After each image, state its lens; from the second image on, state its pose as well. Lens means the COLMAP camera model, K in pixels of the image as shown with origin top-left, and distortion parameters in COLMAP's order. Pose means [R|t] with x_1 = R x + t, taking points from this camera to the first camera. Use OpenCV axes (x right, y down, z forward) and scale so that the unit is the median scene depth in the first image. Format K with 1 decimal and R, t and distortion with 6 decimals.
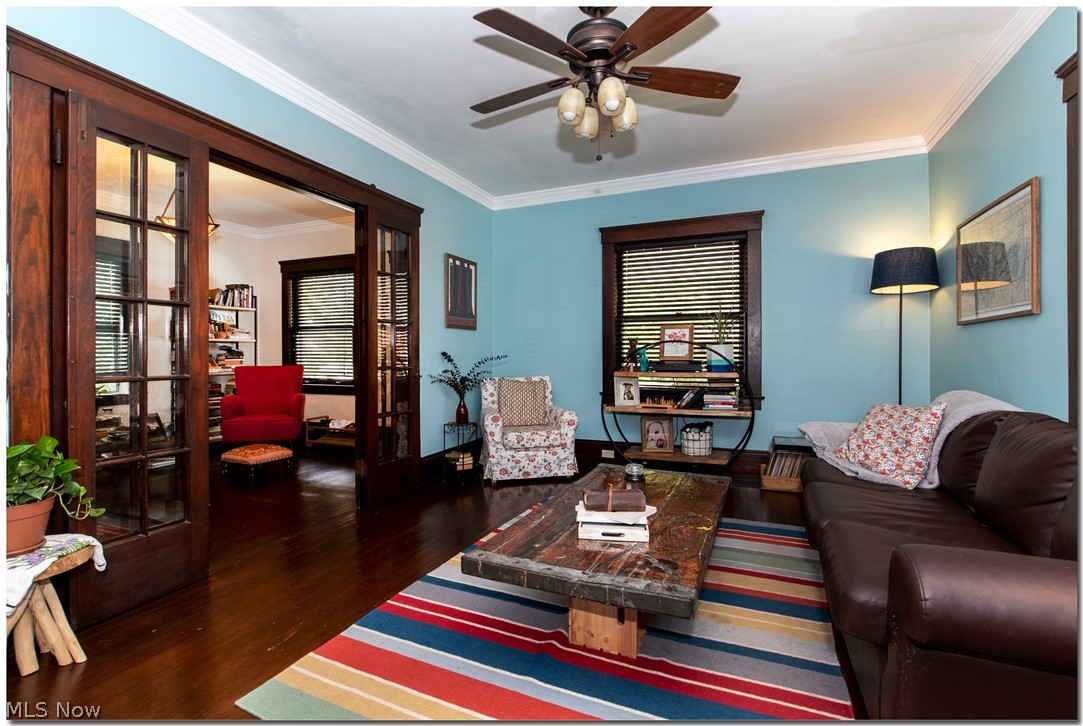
lens RADIAL K [[487.3, 0, 543.1], [0, 487.3, 366.4], [0, 0, 1]] dist [-0.001778, -0.000681]
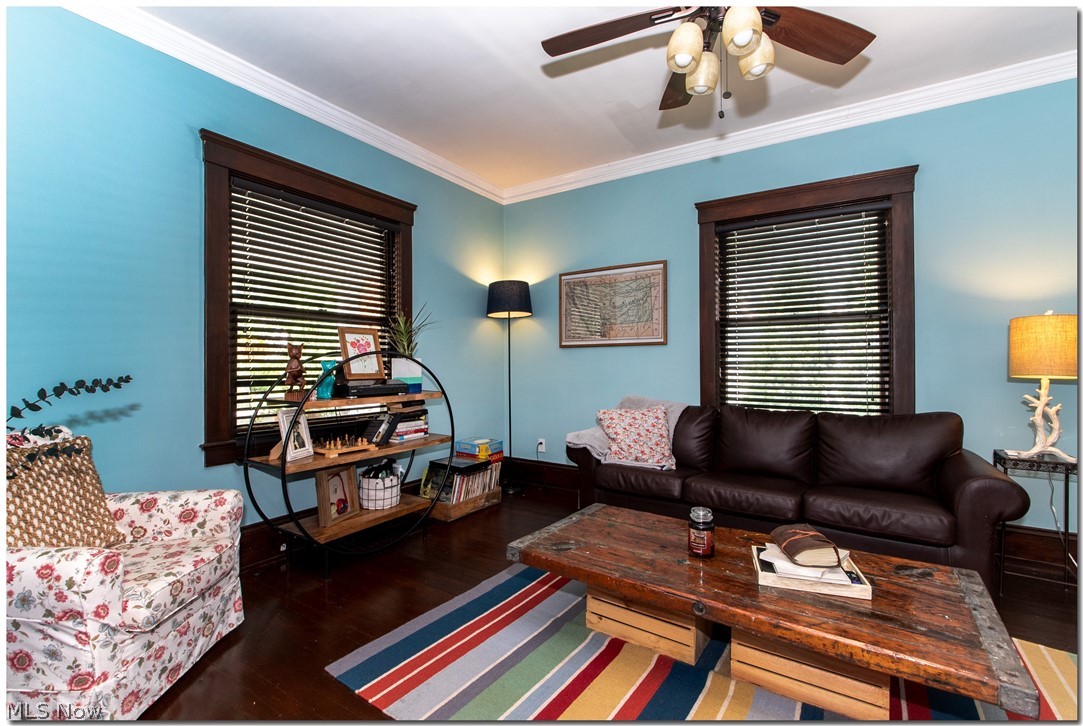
lens RADIAL K [[487.3, 0, 543.1], [0, 487.3, 366.4], [0, 0, 1]] dist [-0.001778, -0.000681]
pose [[0.190819, 0.003007, 0.981621, -0.390666], [0.023356, 0.999698, -0.007602, -0.020843], [-0.981347, 0.024377, 0.190691, 0.657970]]
